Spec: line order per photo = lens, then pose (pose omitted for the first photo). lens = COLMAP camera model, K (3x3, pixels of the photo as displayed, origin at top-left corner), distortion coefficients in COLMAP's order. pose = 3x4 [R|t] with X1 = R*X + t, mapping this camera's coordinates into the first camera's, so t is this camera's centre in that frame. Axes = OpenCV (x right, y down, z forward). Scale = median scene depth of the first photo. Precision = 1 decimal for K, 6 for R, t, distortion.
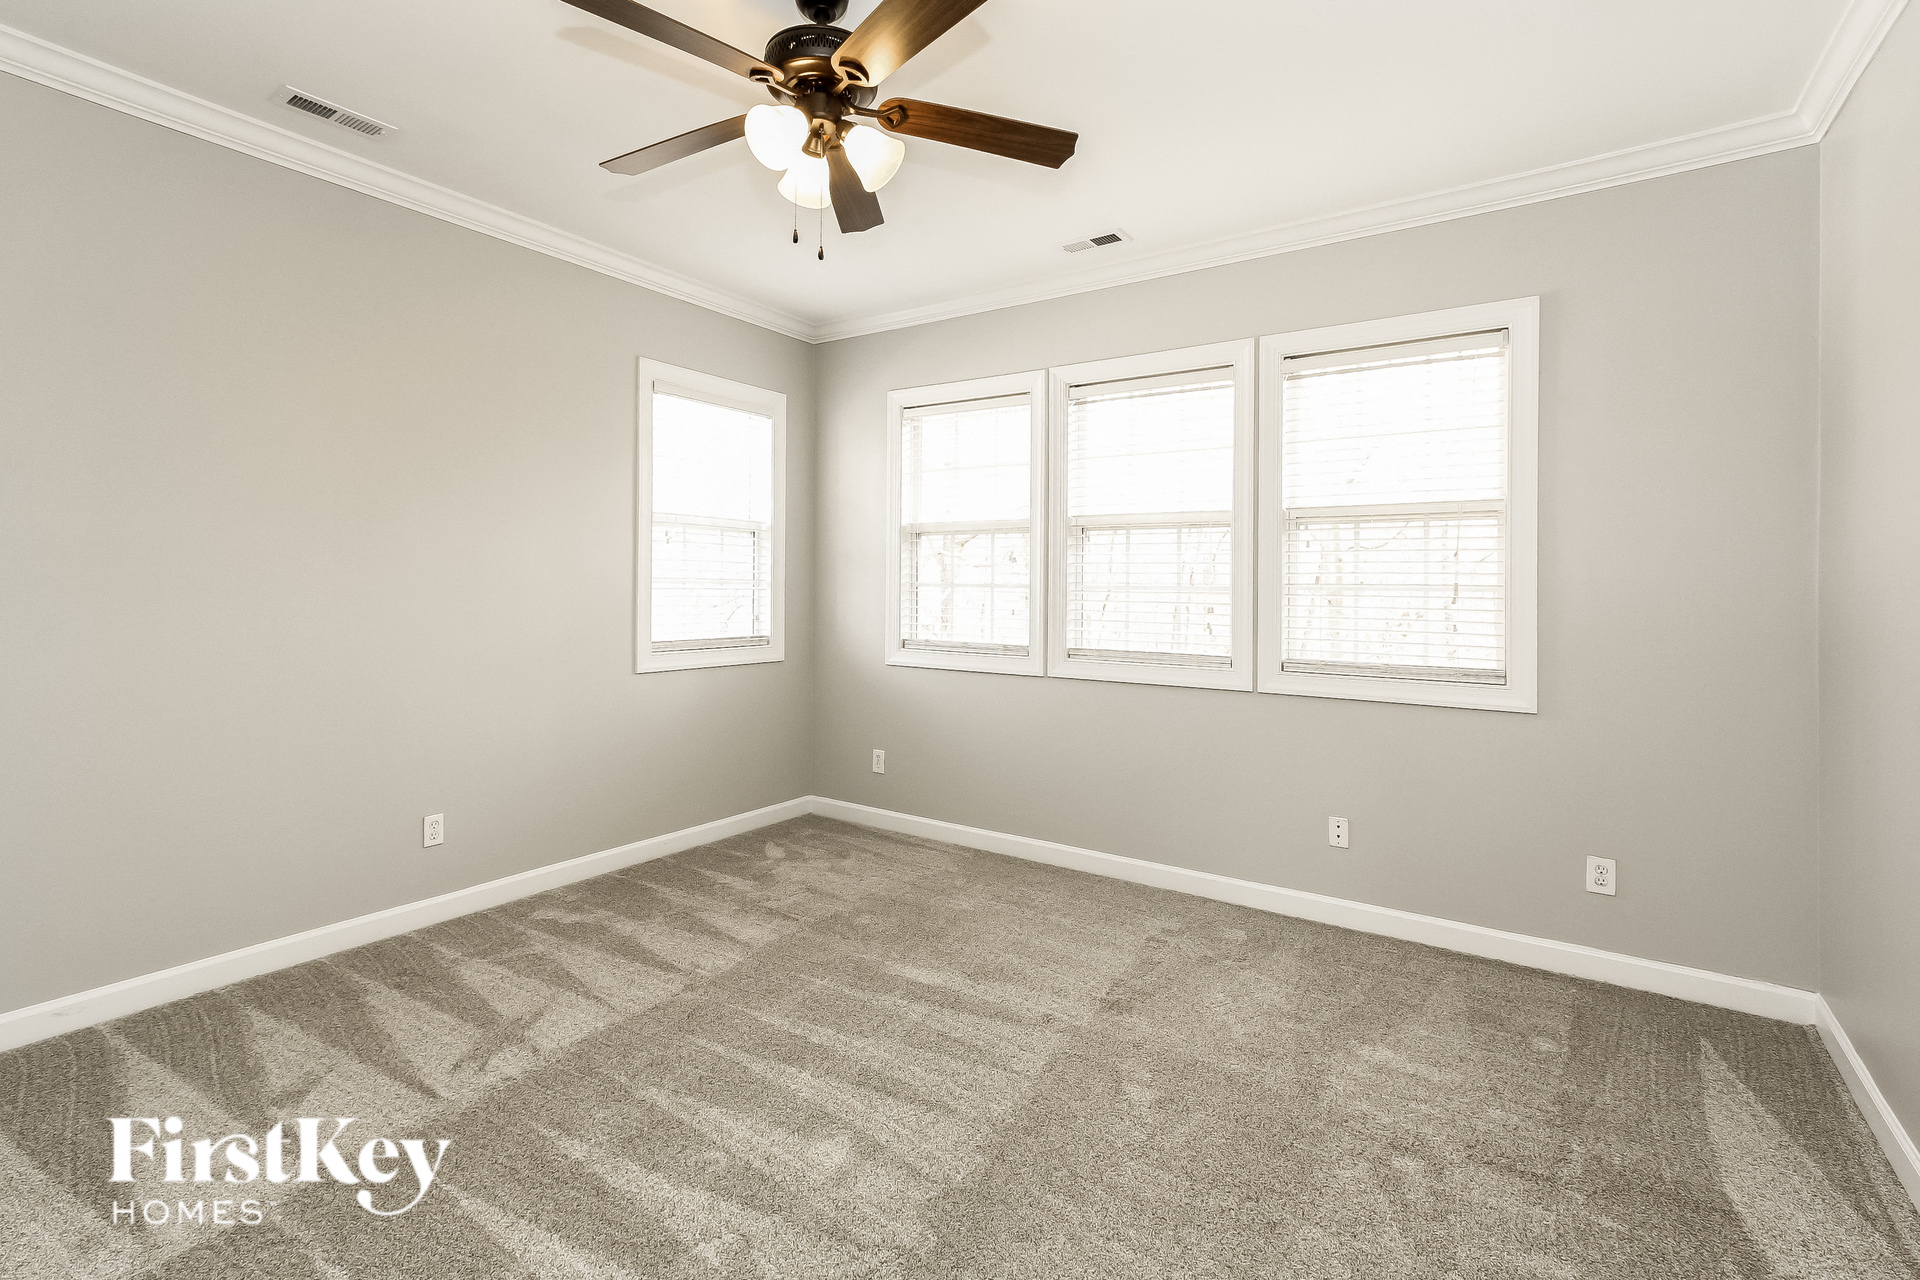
lens RADIAL K [[882.8, 0, 965.9], [0, 882.8, 588.8], [0, 0, 1]] dist [0.033079, -0.000106]
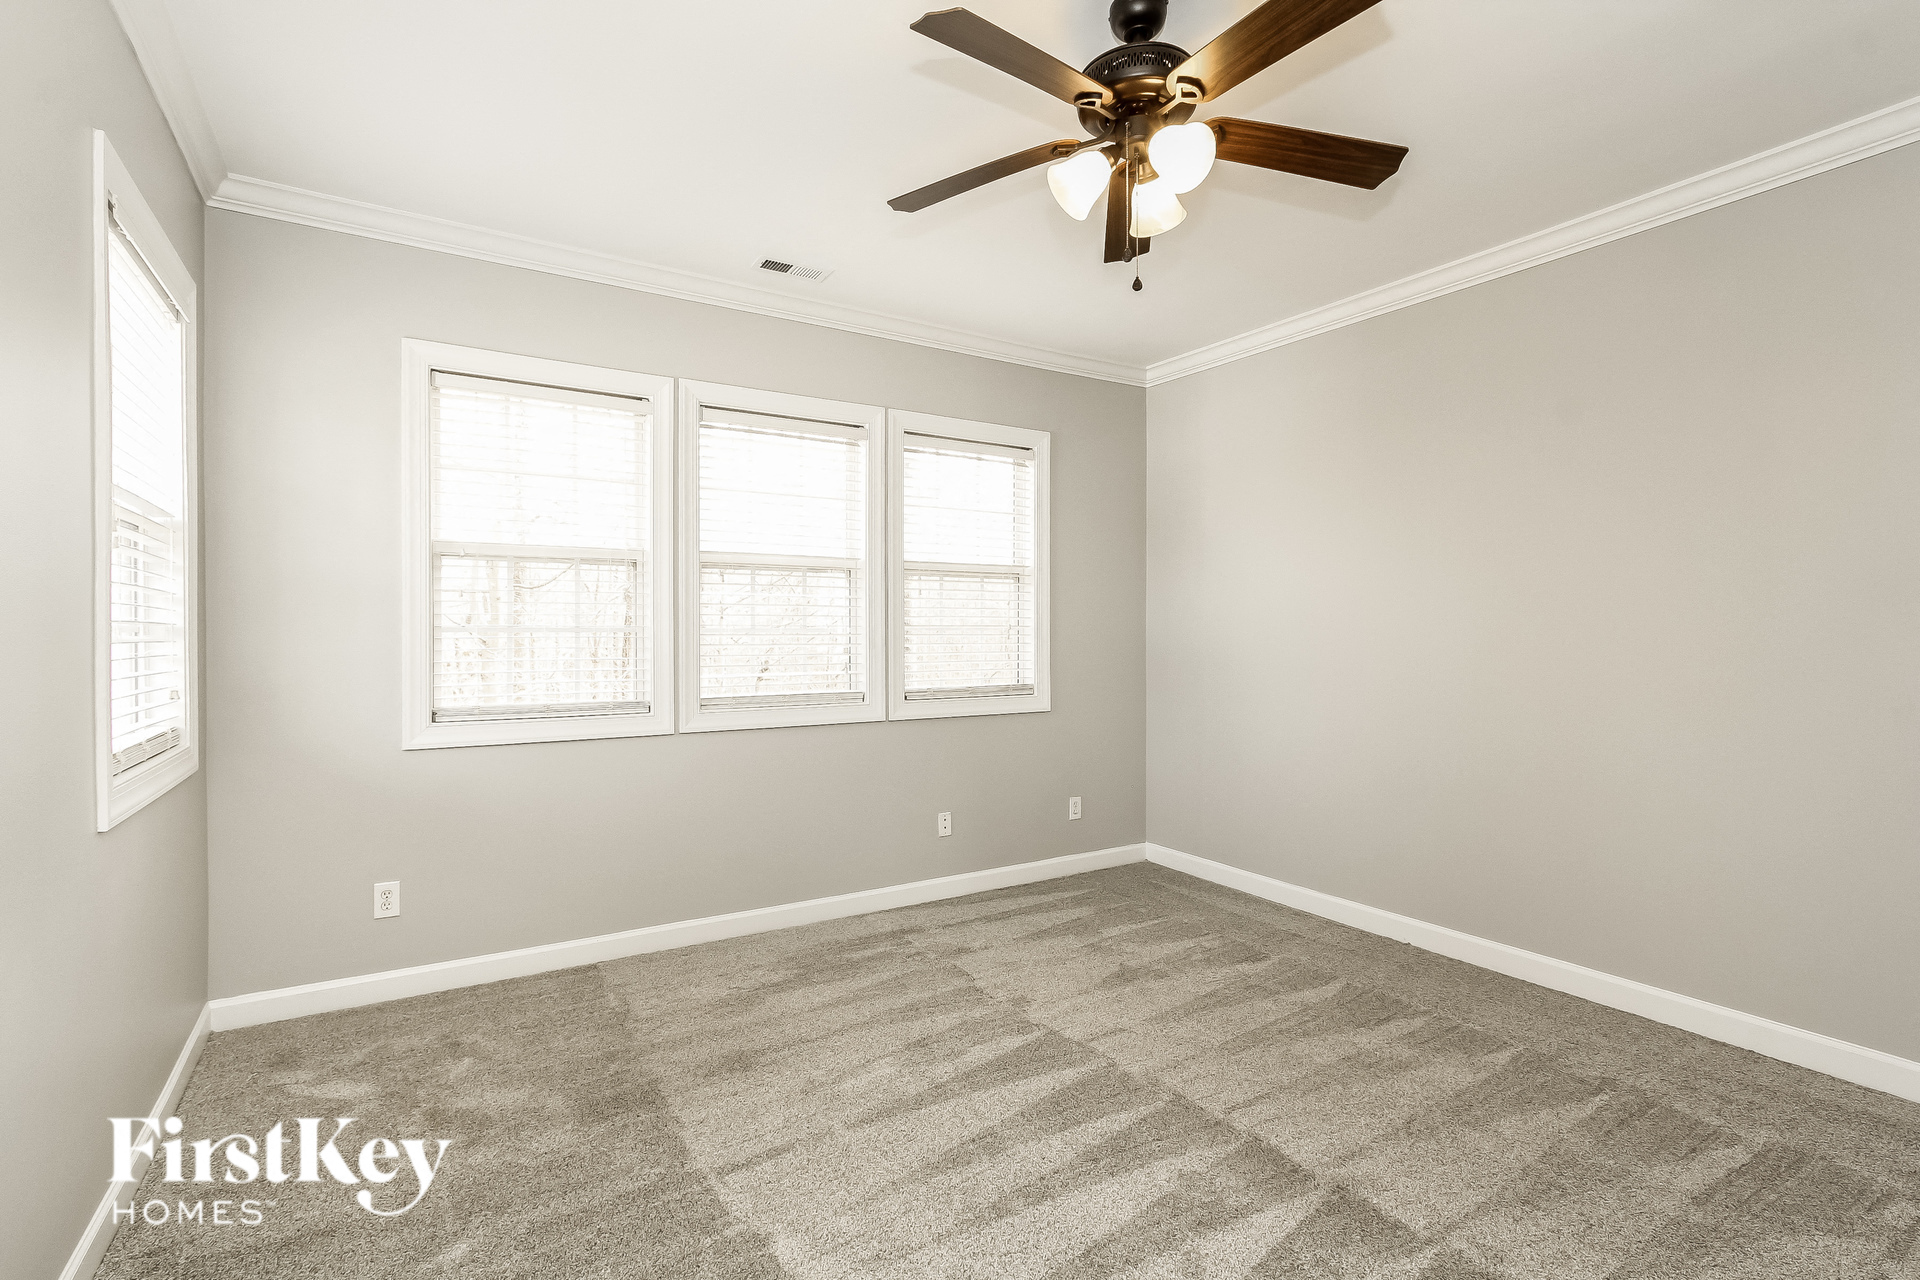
lens RADIAL K [[907.1, 0, 966.0], [0, 907.1, 636.5], [0, 0, 1]] dist [-0.007941, -0.000050]
pose [[0.408391, -0.013286, 0.912710, -0.700506], [0.008432, 0.999906, 0.010782, -0.003549], [-0.912768, 0.003293, 0.408465, 0.438435]]
